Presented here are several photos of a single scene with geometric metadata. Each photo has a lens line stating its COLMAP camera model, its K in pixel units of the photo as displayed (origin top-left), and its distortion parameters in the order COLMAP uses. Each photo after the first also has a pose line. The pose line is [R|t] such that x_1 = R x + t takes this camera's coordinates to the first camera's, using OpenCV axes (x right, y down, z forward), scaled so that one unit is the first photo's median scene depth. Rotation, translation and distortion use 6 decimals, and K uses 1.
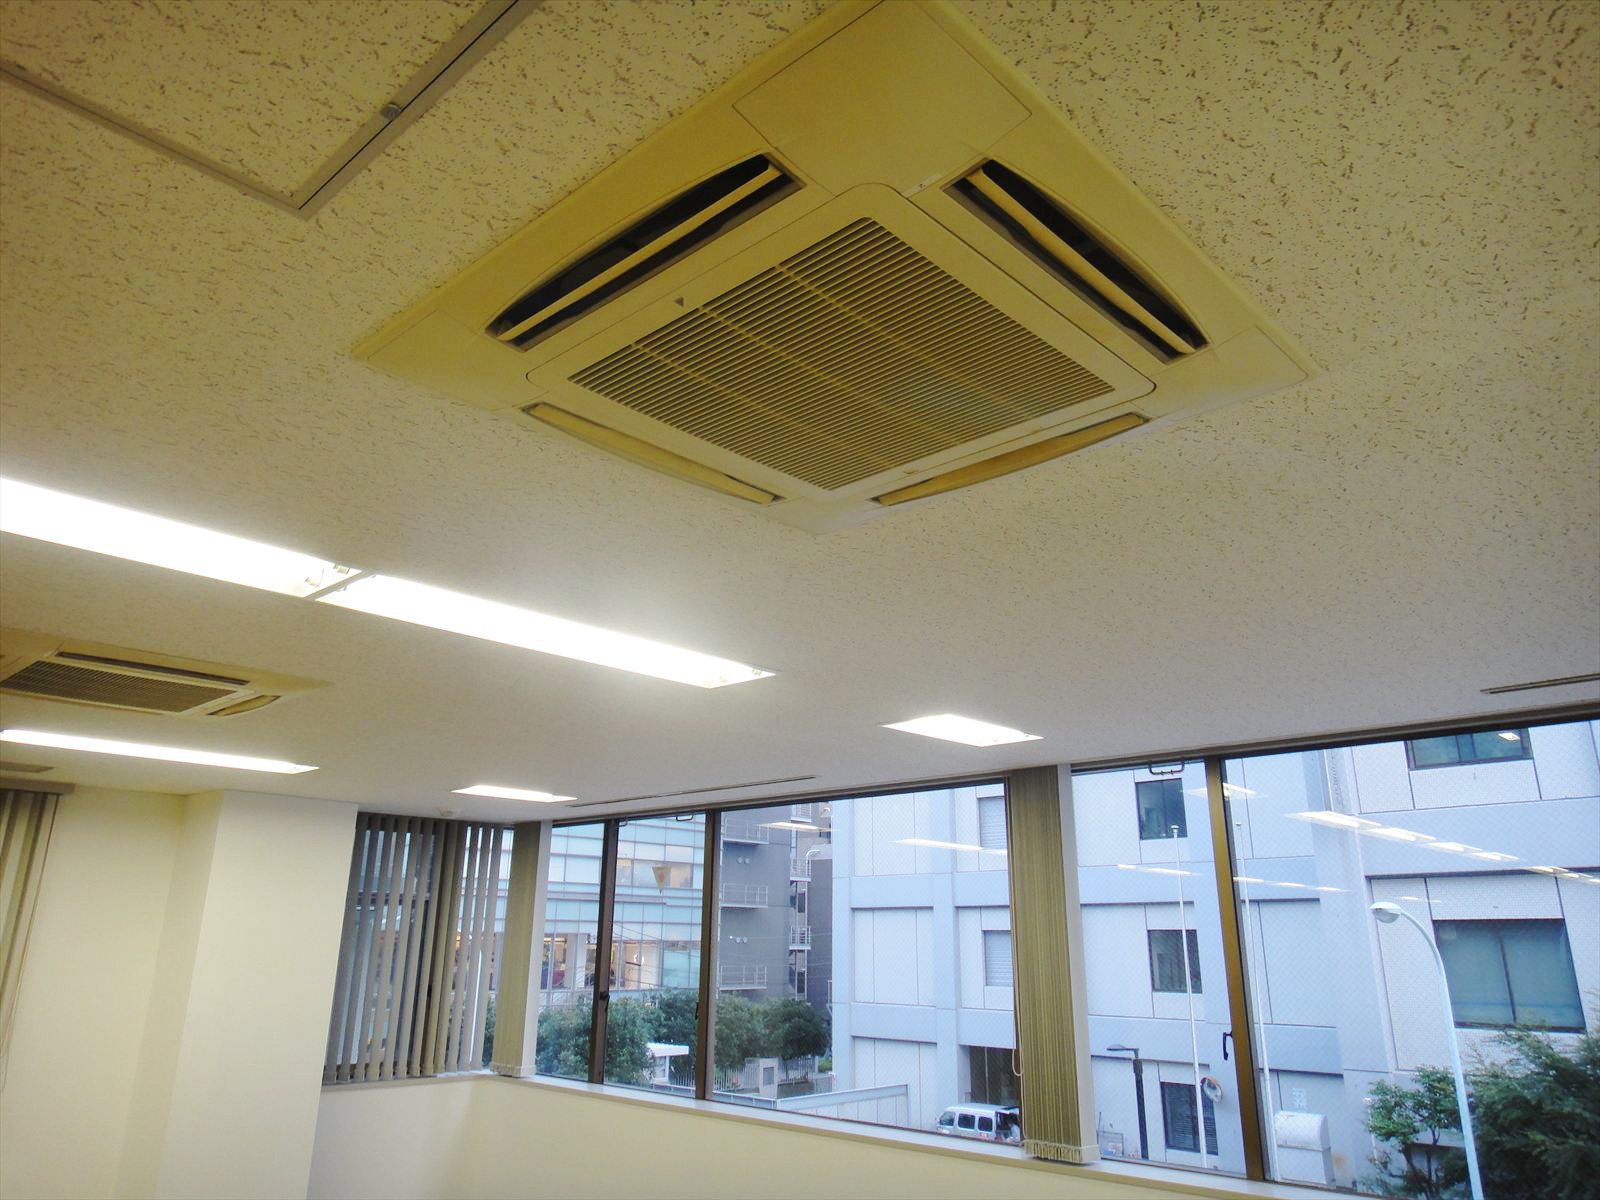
lens RADIAL K [[1117.2, 0, 794.5], [0, 1117.2, 601.9], [0, 0, 1]] dist [0.047955, 0.000434]
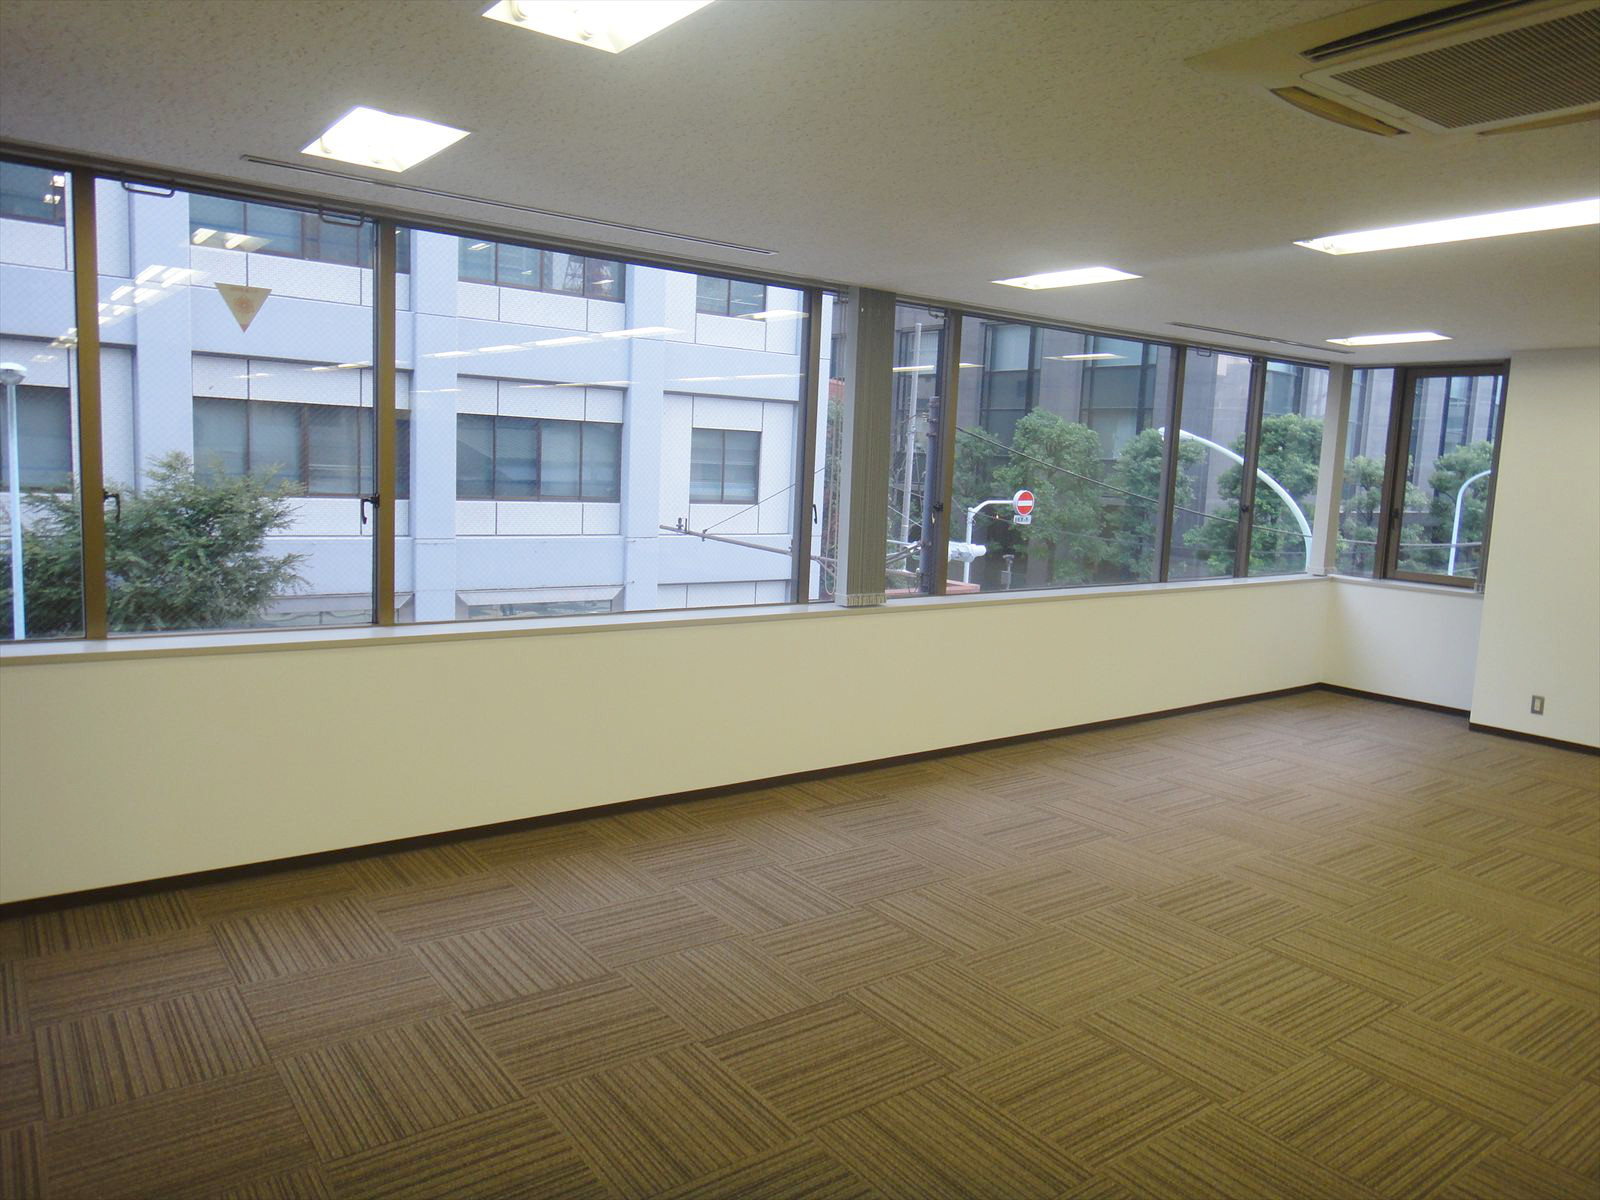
lens RADIAL K [[1117.2, 0, 794.5], [0, 1117.2, 601.9], [0, 0, 1]] dist [0.047955, 0.000434]
pose [[0.164643, -0.129536, 0.977810, -0.748156], [-0.340901, 0.922775, 0.179646, 0.212436], [-0.925570, -0.362914, 0.107770, 0.689882]]
